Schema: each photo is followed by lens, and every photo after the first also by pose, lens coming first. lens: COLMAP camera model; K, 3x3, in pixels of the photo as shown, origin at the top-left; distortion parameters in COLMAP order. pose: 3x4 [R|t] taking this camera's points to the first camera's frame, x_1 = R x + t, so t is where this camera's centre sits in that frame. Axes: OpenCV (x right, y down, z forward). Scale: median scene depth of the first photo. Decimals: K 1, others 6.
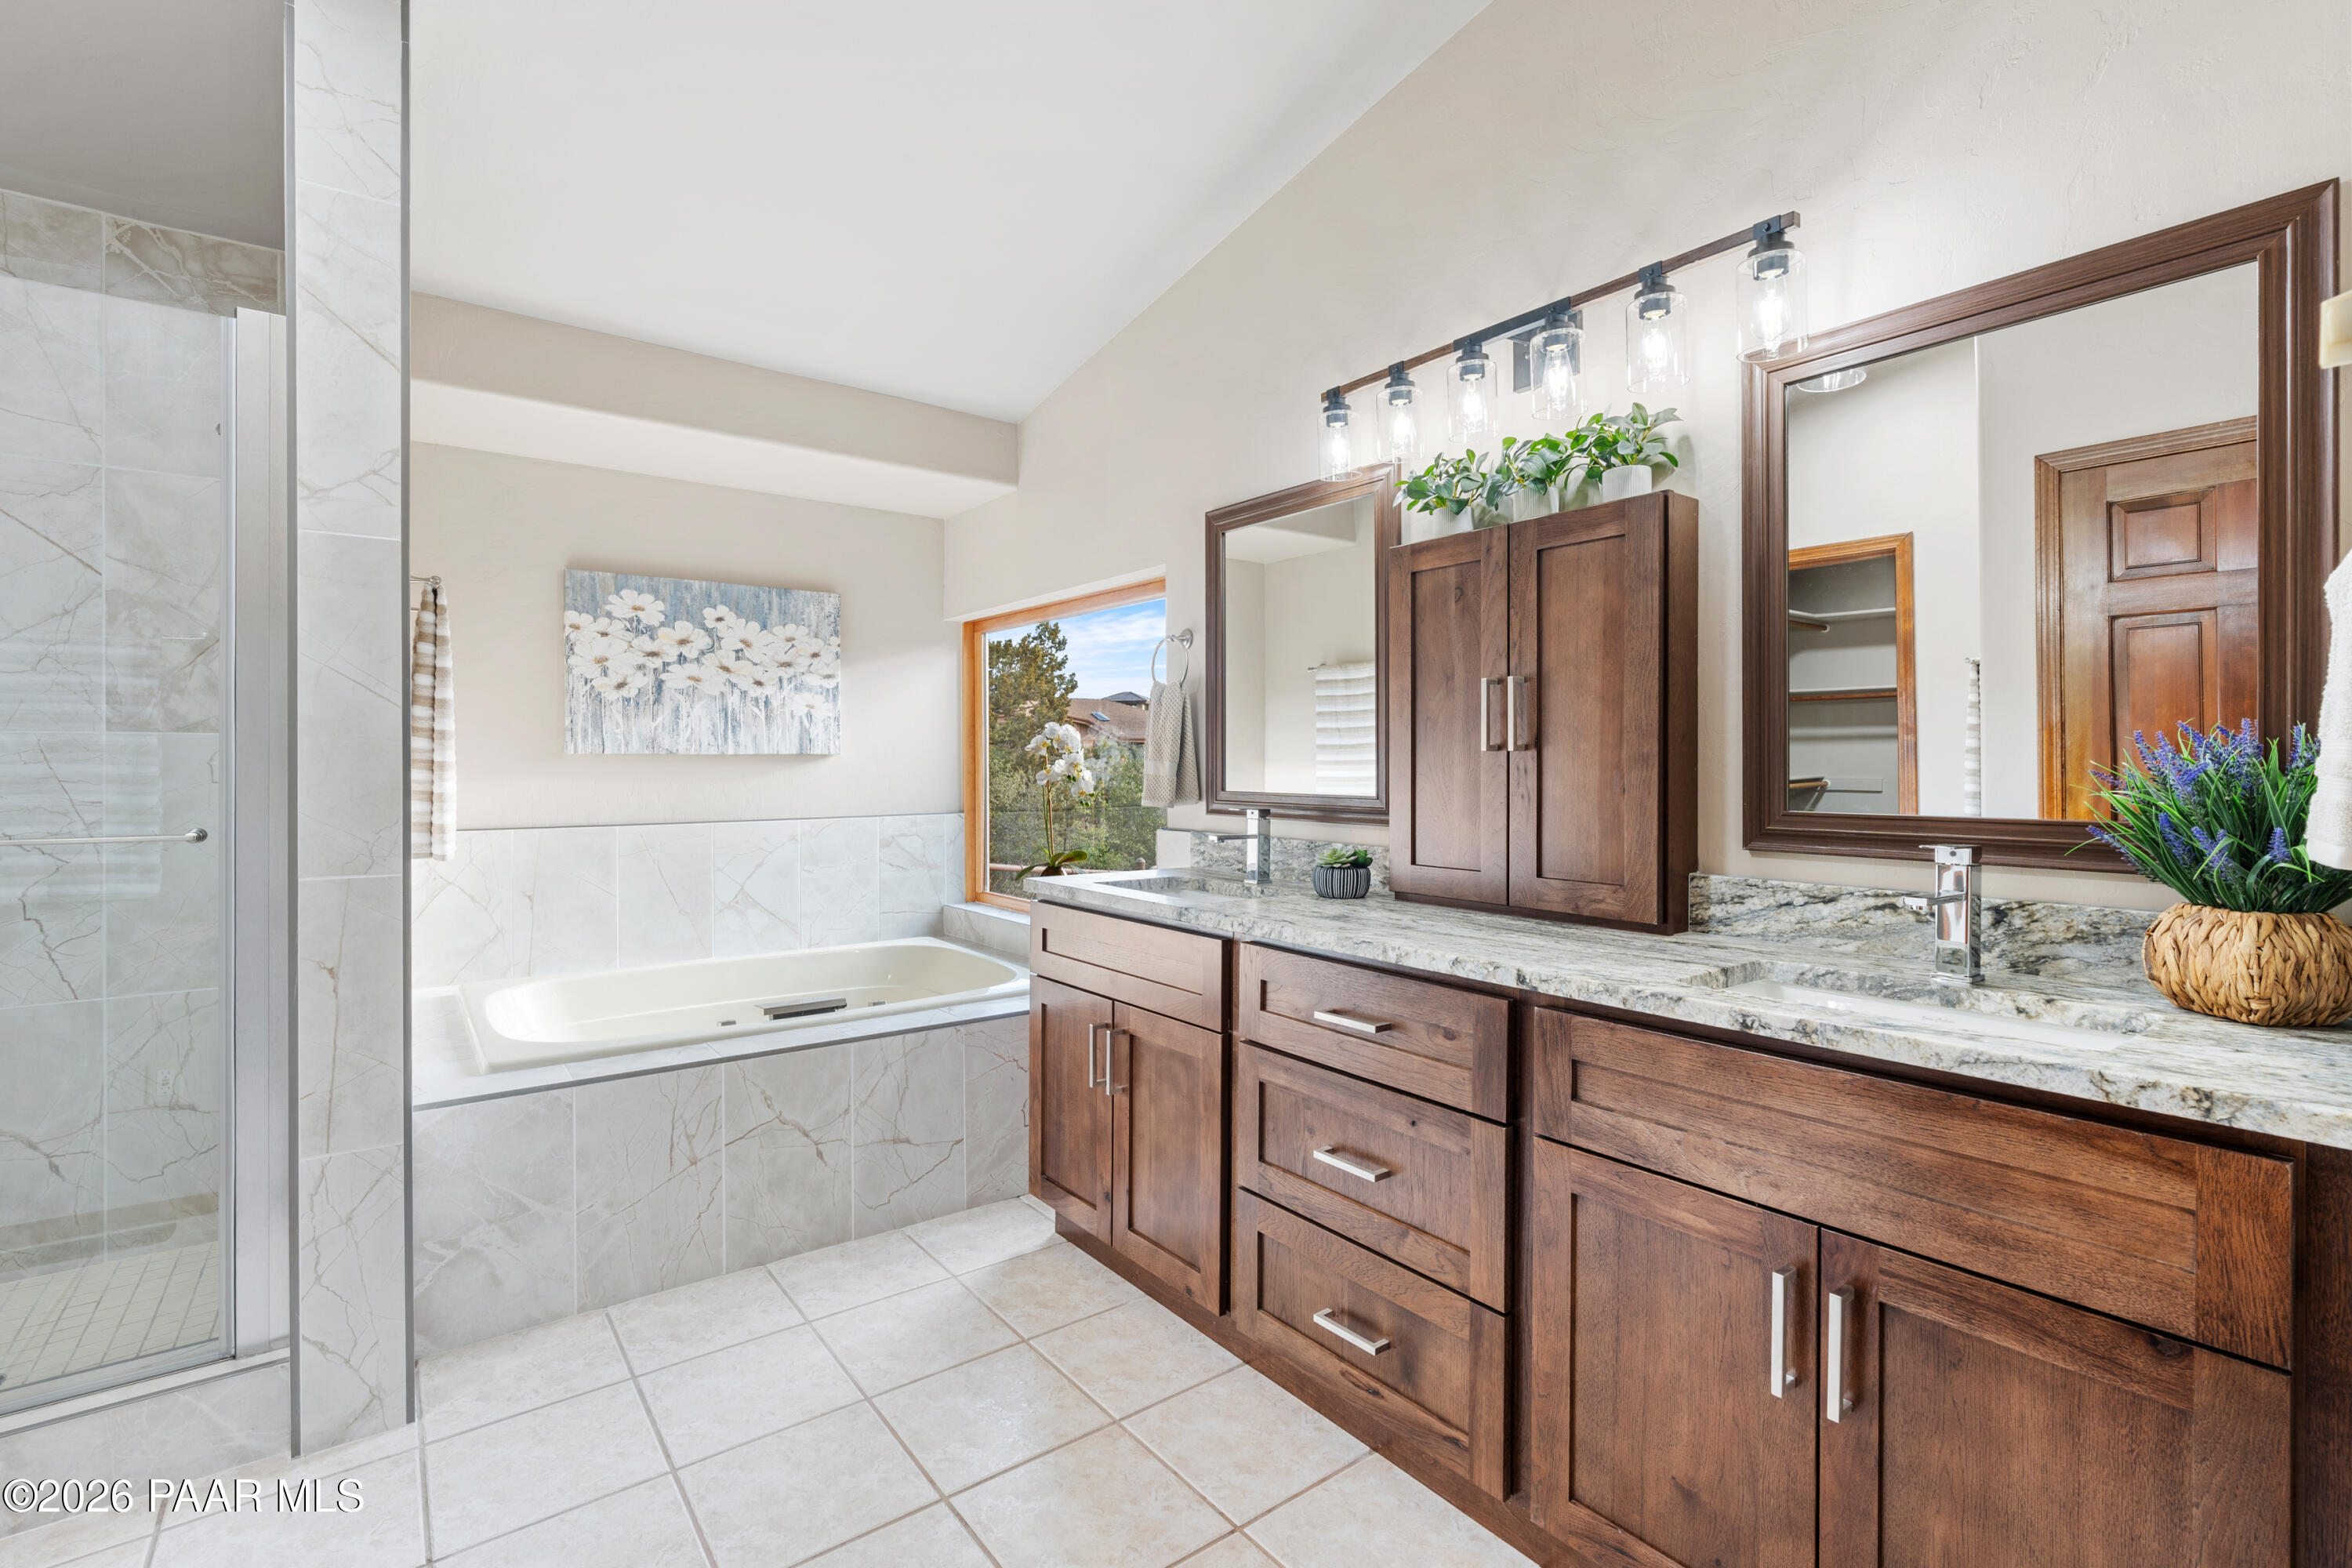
lens RADIAL K [[1054.3, 0, 1180.1], [0, 1054.3, 777.1], [0, 0, 1]] dist [-0.009897, 0.003068]
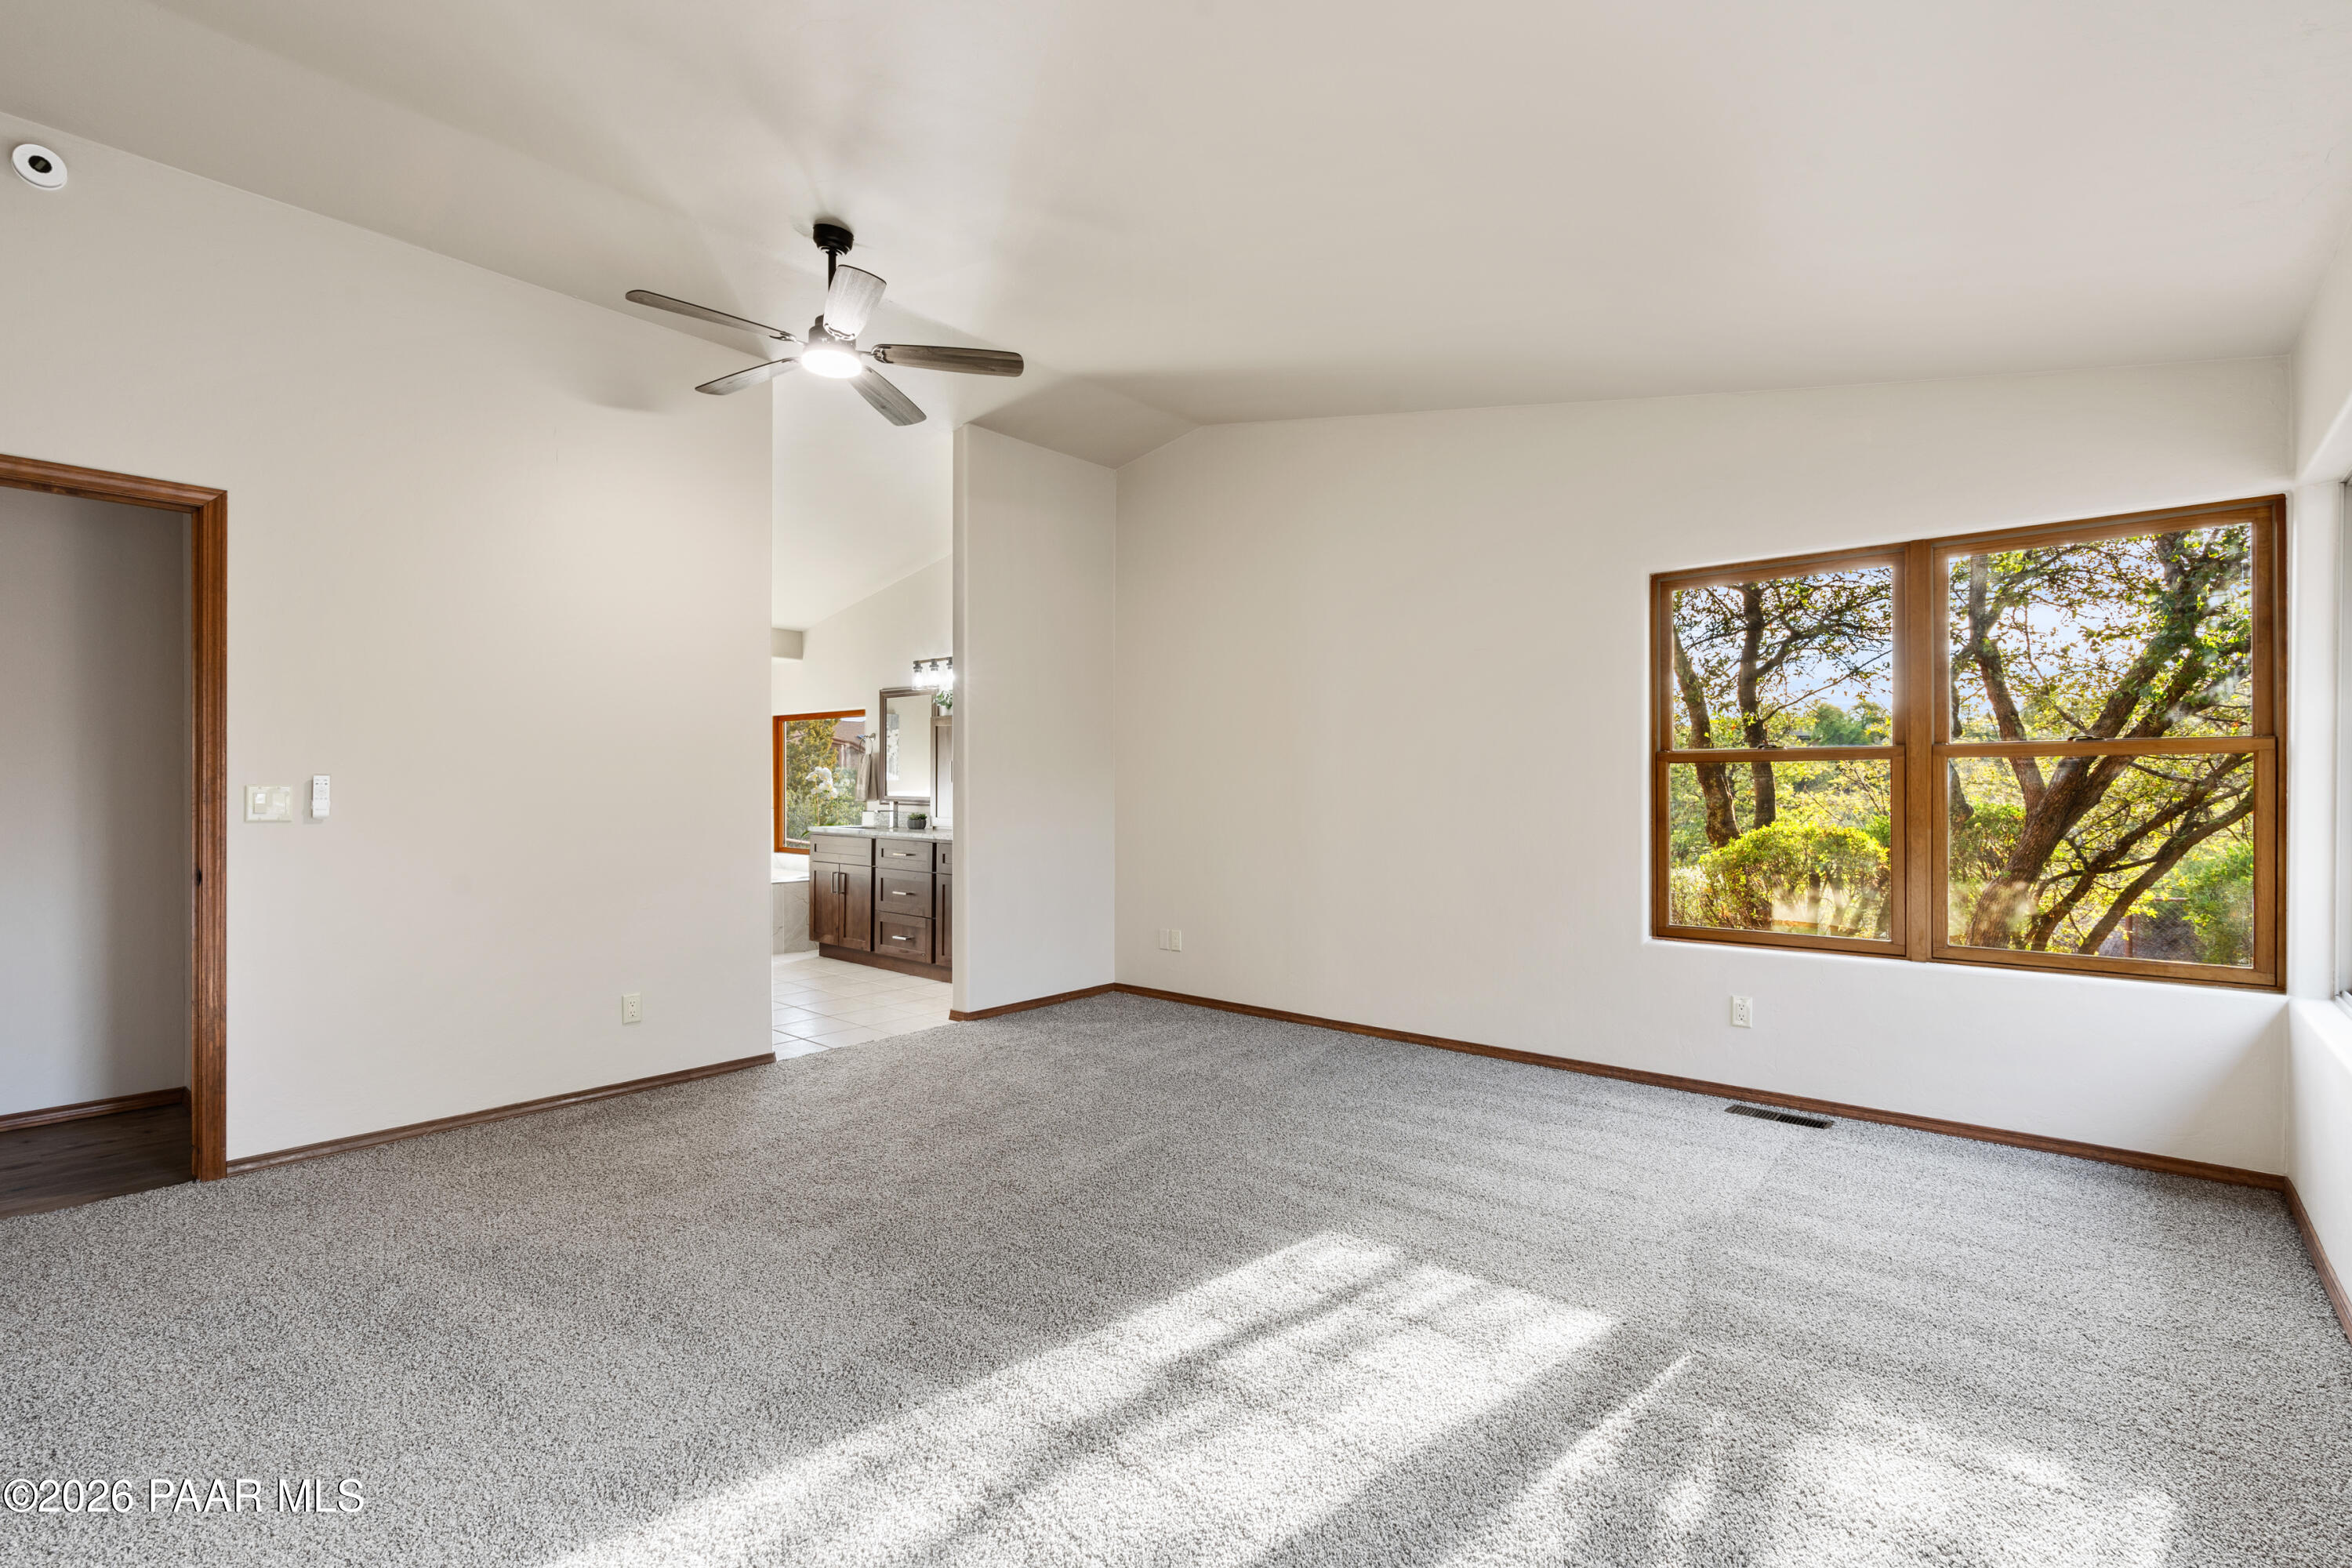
lens RADIAL K [[1054.3, 0, 1157.9], [0, 1054.3, 801.8], [0, 0, 1]] dist [-0.009897, 0.003068]
pose [[0.981614, 0.003757, 0.190840, 0.230720], [-0.004230, 0.999989, 0.002069, 0.021355], [-0.190830, -0.002838, 0.981619, -1.928829]]
